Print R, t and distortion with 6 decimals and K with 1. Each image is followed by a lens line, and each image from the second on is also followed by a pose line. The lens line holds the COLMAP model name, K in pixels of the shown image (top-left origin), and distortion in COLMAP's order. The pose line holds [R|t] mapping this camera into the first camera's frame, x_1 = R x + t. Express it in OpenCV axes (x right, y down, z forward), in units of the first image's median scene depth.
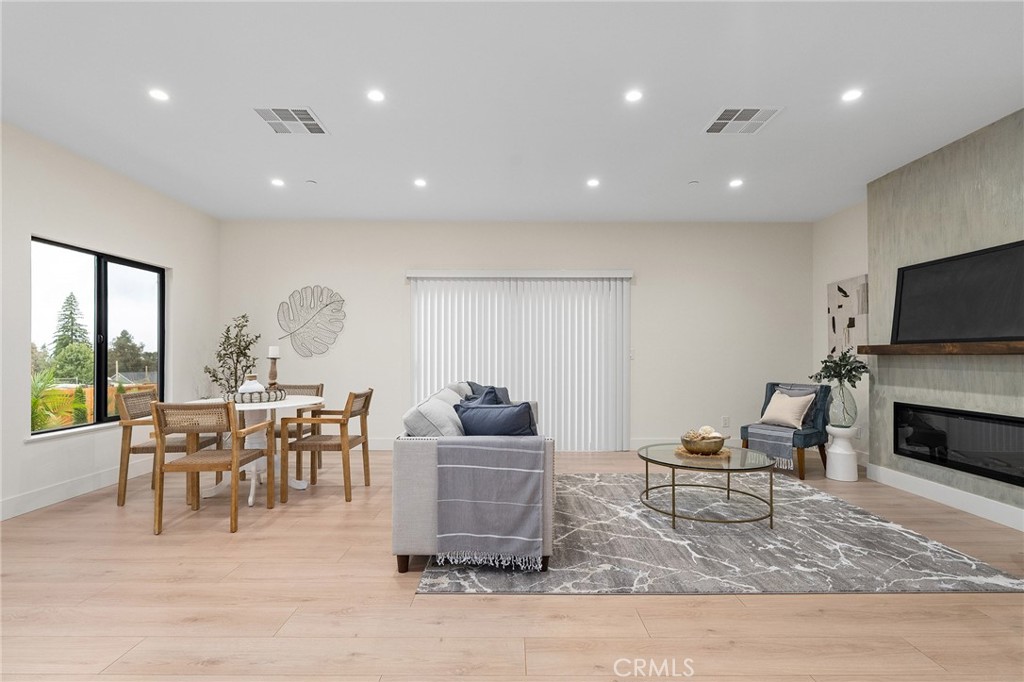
lens RADIAL K [[452.4, 0, 532.2], [0, 452.4, 347.8], [0, 0, 1]] dist [-0.002826, 0.000369]
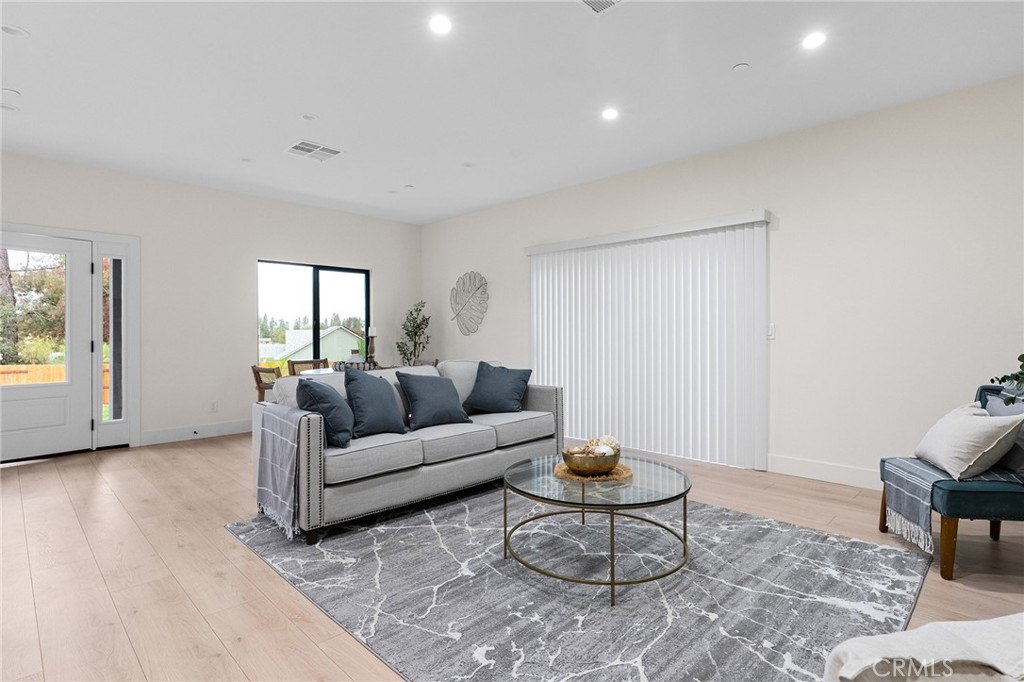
lens RADIAL K [[497.0, 0, 542.9], [0, 497.0, 333.8], [0, 0, 1]] dist [-0.002254, -0.000508]
pose [[0.734985, -0.003958, -0.678072, 0.865684], [0.014460, 0.999847, 0.009838, 0.012056], [0.677930, -0.017036, 0.734929, 0.401379]]
